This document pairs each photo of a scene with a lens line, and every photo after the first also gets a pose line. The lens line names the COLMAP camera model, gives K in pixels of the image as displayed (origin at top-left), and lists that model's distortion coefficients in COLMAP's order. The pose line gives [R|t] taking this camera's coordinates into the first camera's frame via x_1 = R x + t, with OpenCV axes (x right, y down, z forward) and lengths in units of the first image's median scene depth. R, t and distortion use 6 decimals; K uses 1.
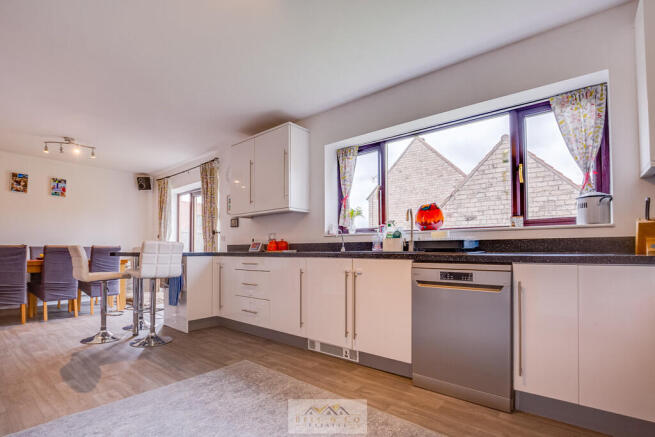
lens RADIAL K [[306.7, 0, 335.0], [0, 306.7, 247.5], [0, 0, 1]] dist [-0.020823, 0.002101]
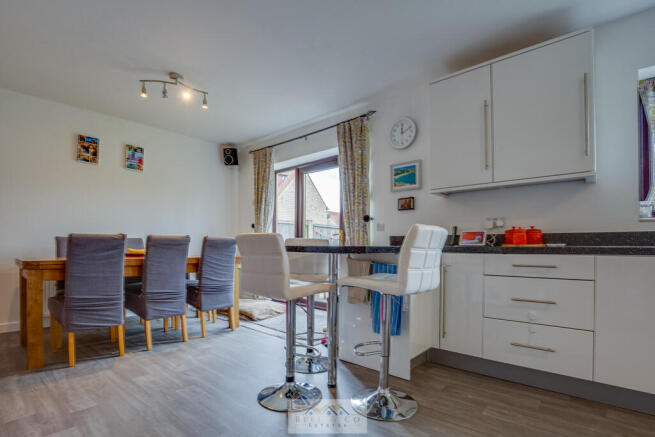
lens RADIAL K [[306.7, 0, 328.2], [0, 306.7, 247.0], [0, 0, 1]] dist [-0.020823, 0.002101]
pose [[0.999722, 0.002465, -0.023451, -0.517983], [-0.002025, 0.999821, 0.018802, 0.004656], [0.023493, -0.018749, 0.999548, 0.321703]]
